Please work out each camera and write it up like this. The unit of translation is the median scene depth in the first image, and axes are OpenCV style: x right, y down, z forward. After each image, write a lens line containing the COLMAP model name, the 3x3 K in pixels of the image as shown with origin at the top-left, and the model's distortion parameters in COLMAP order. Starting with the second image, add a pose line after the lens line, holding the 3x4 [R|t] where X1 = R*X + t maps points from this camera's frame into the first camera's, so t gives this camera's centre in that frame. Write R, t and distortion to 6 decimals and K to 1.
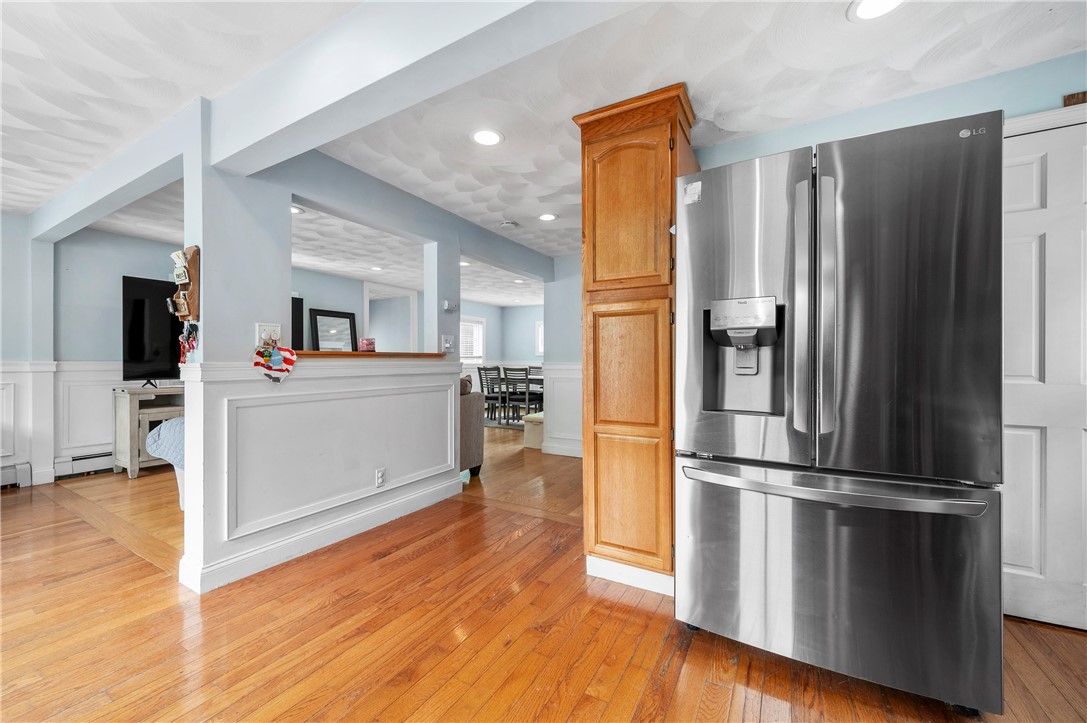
lens RADIAL K [[424.1, 0, 539.4], [0, 424.1, 360.8], [0, 0, 1]] dist [-0.001788, -0.000600]
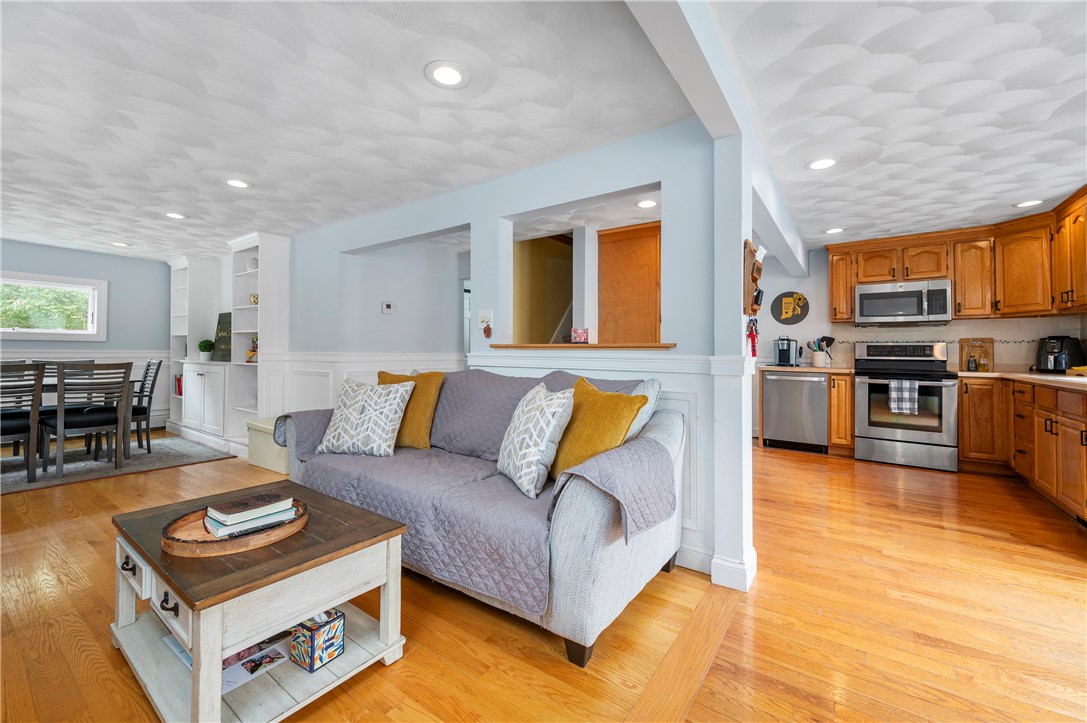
lens RADIAL K [[424.1, 0, 541.8], [0, 424.1, 340.3], [0, 0, 1]] dist [-0.001788, -0.000600]
pose [[0.101364, 0.033215, 0.994295, -1.845980], [-0.010200, 0.999425, -0.032346, 0.007654], [-0.994797, -0.006863, 0.101644, 1.394553]]
